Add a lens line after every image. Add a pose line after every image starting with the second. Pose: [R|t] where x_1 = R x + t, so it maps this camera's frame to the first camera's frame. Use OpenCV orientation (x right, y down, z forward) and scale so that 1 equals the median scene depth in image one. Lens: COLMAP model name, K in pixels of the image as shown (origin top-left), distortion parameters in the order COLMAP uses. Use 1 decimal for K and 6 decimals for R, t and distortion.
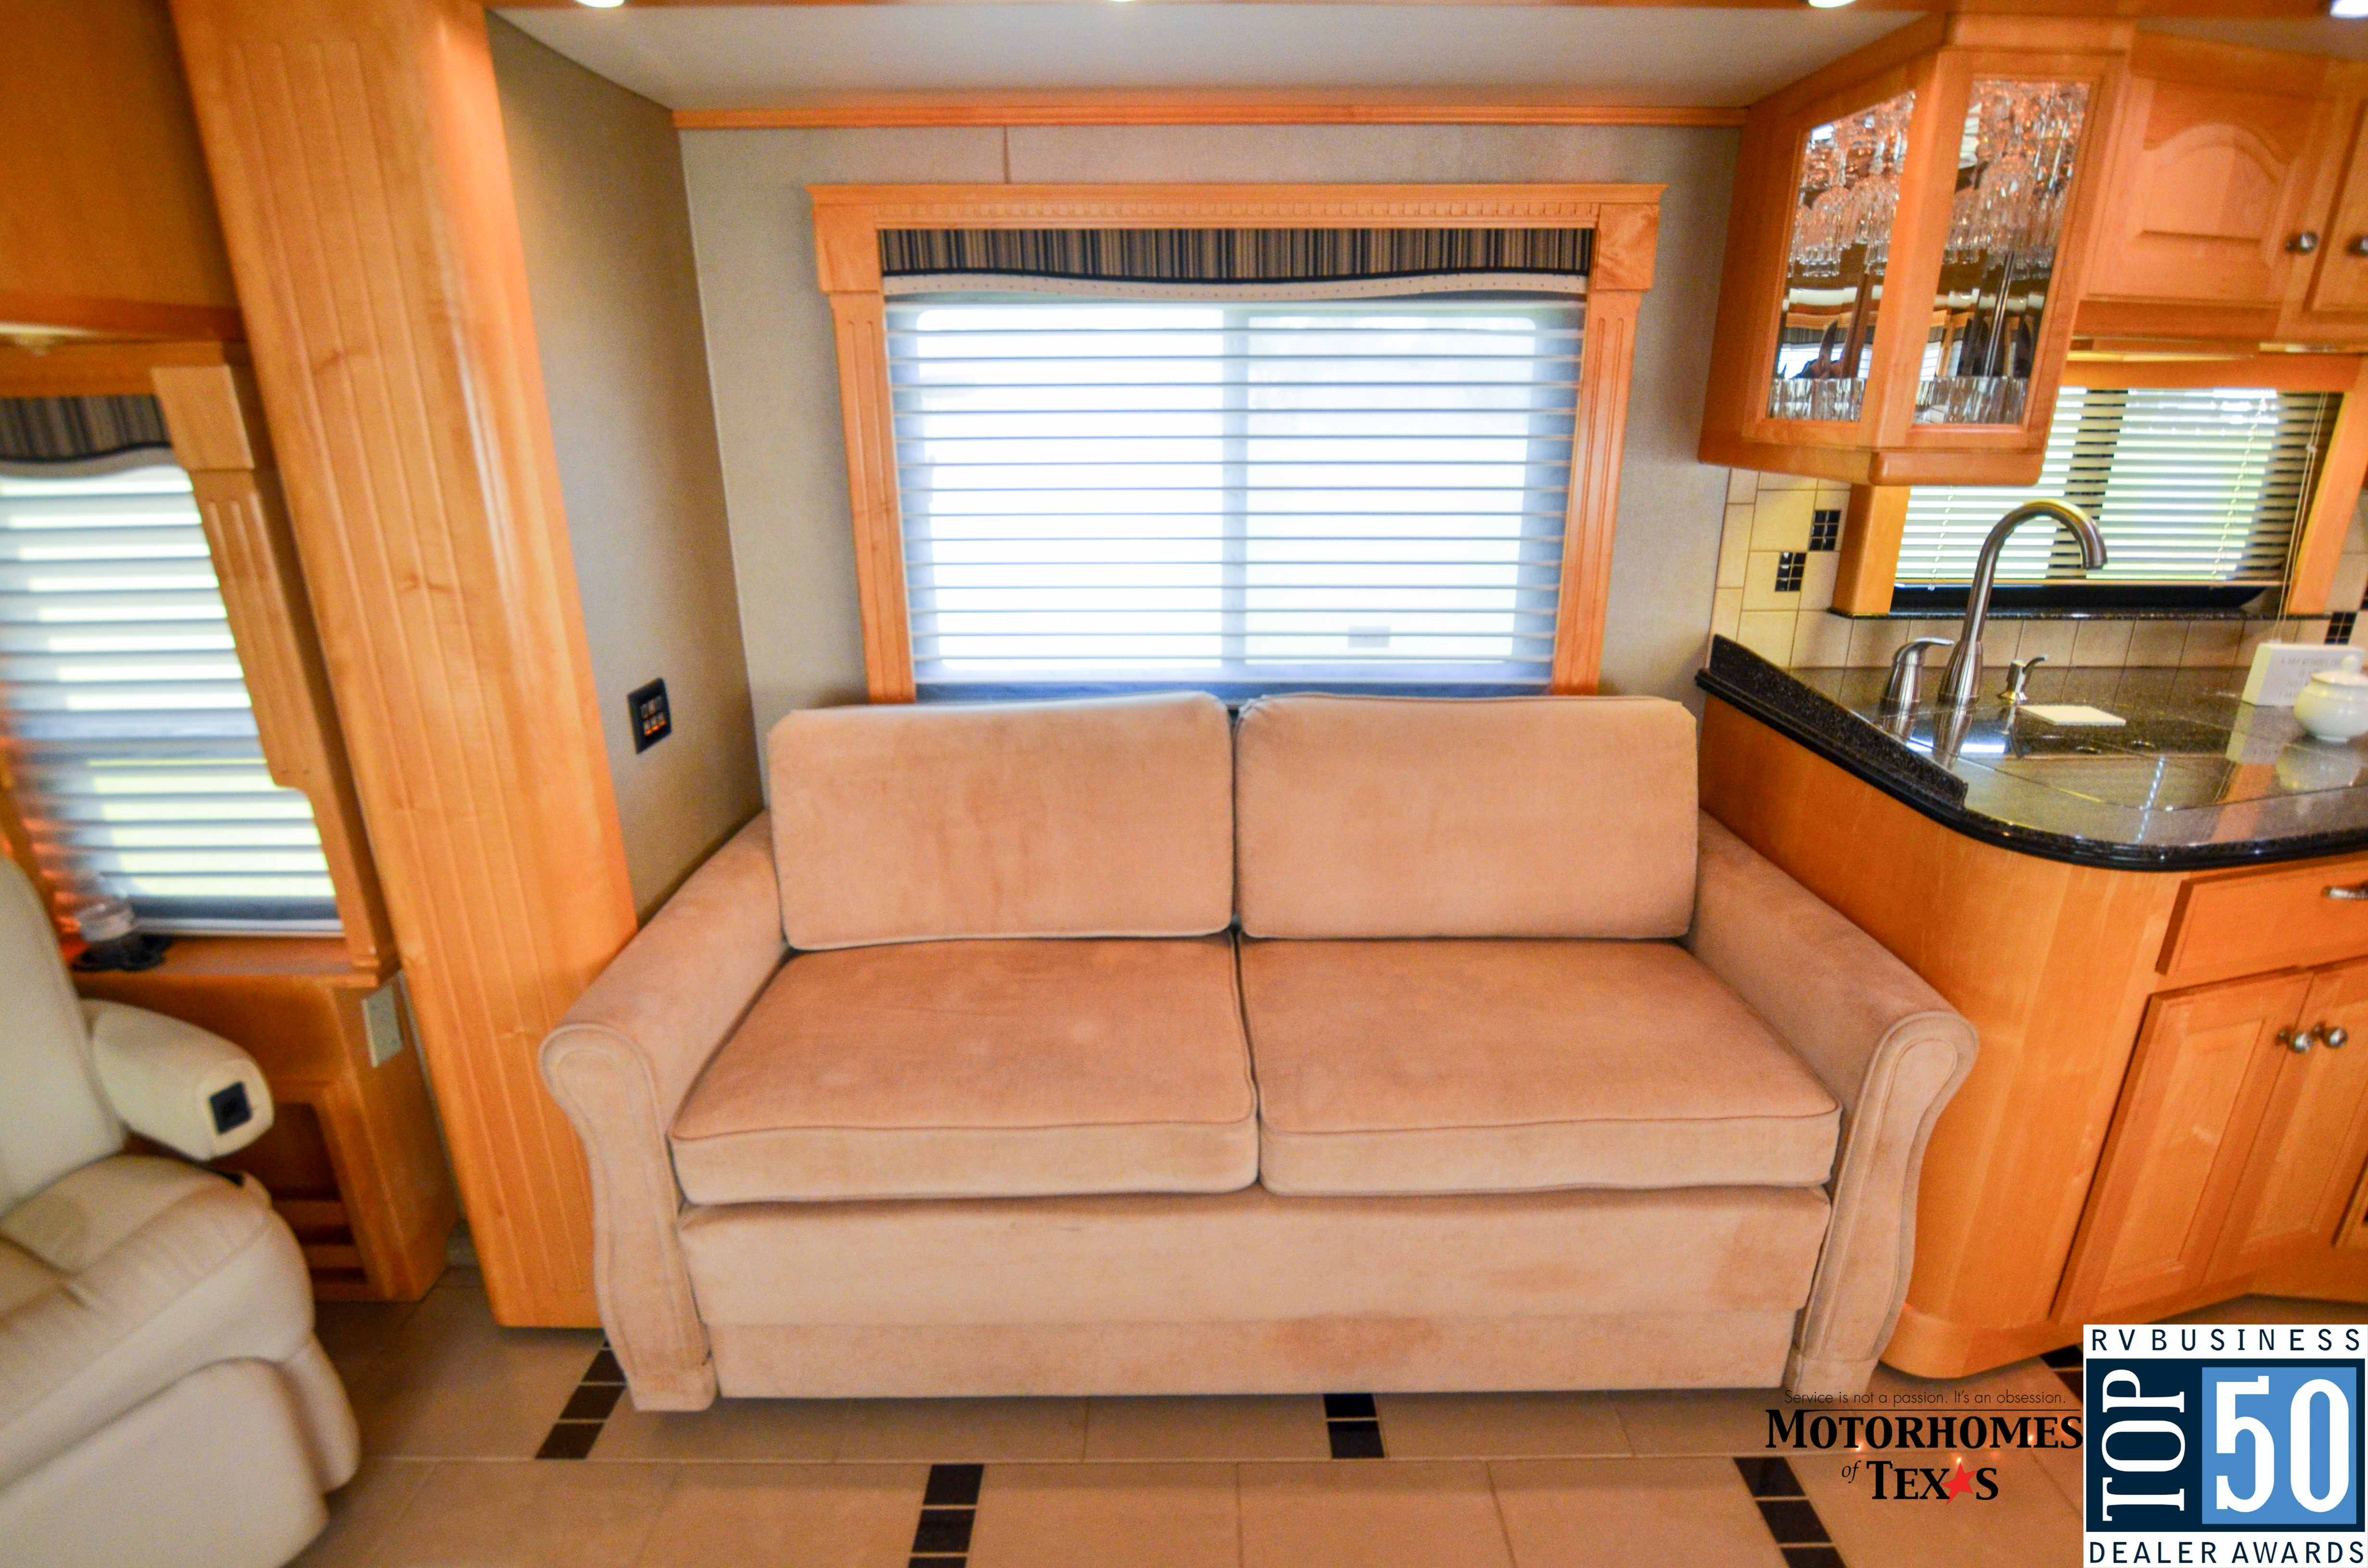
lens RADIAL K [[1096.8, 0, 1184.0], [0, 1096.8, 784.0], [0, 0, 1]] dist [-0.008977, 0.000914]
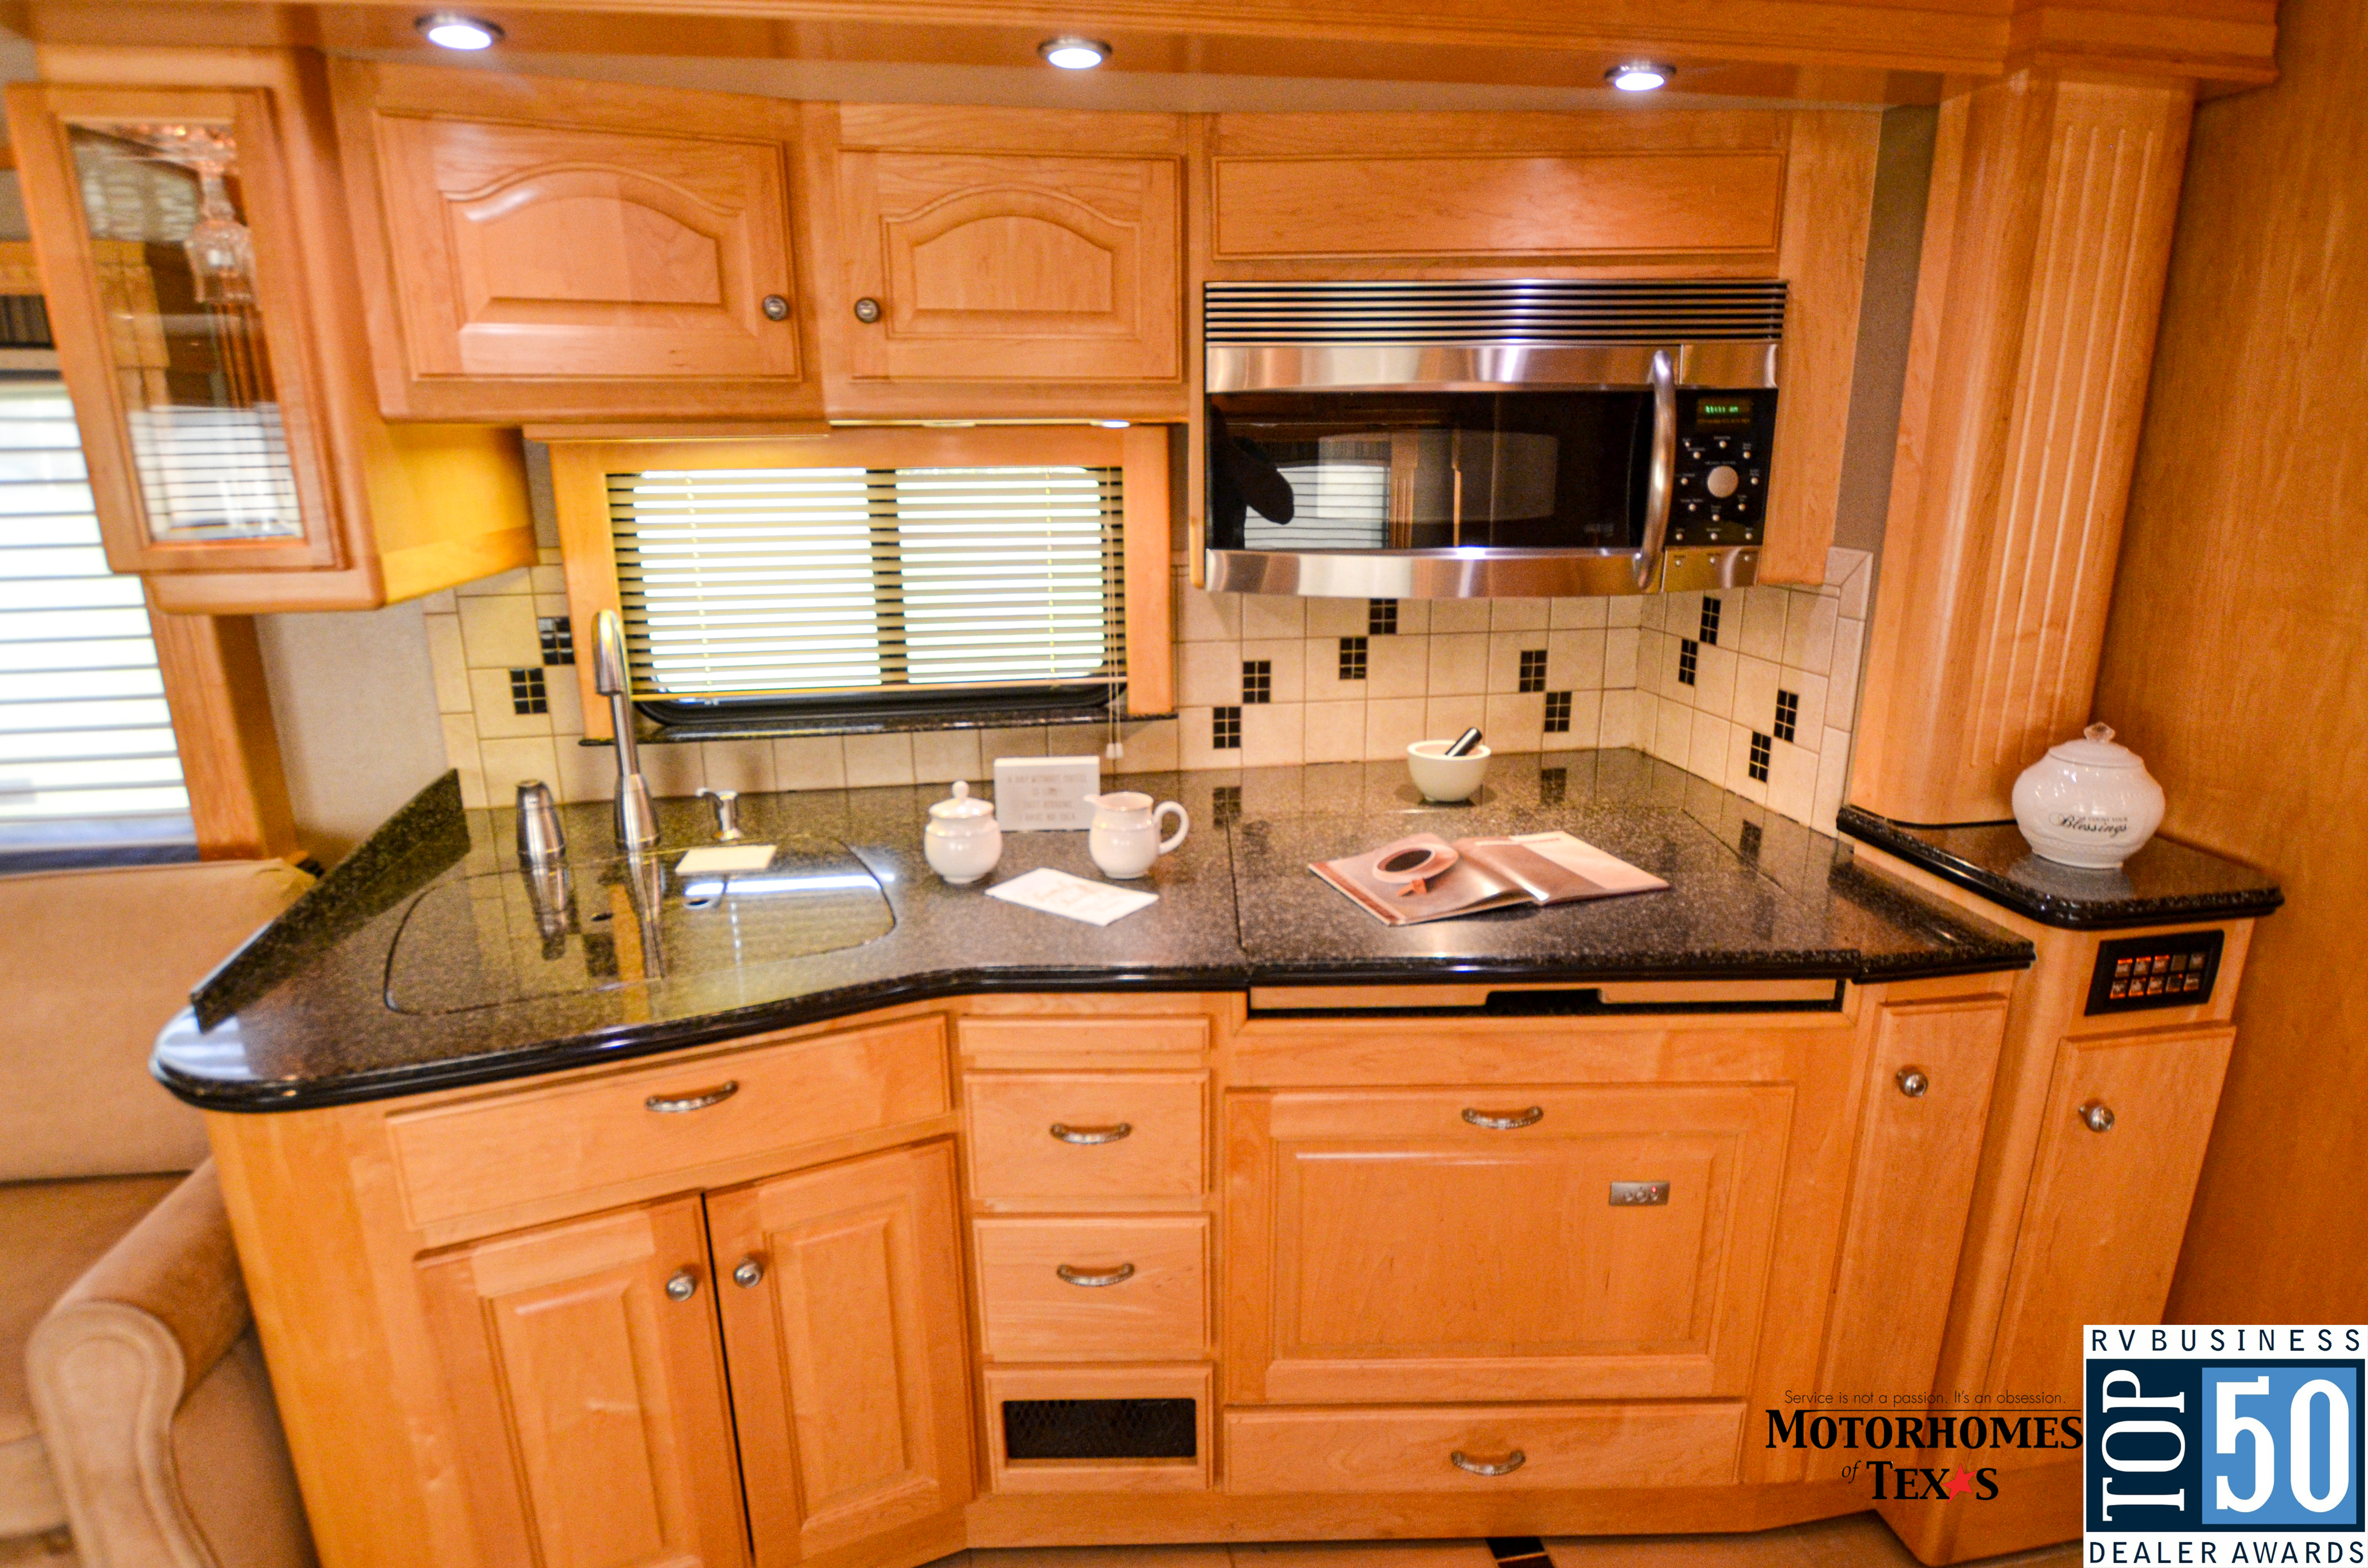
lens RADIAL K [[1096.8, 0, 1184.0], [0, 1096.8, 784.0], [0, 0, 1]] dist [-0.008977, 0.000914]
pose [[0.982499, -0.056219, 0.177581, 0.898532], [0.071189, 0.994323, -0.079080, -0.019156], [-0.172127, 0.090338, 0.980924, 0.087535]]
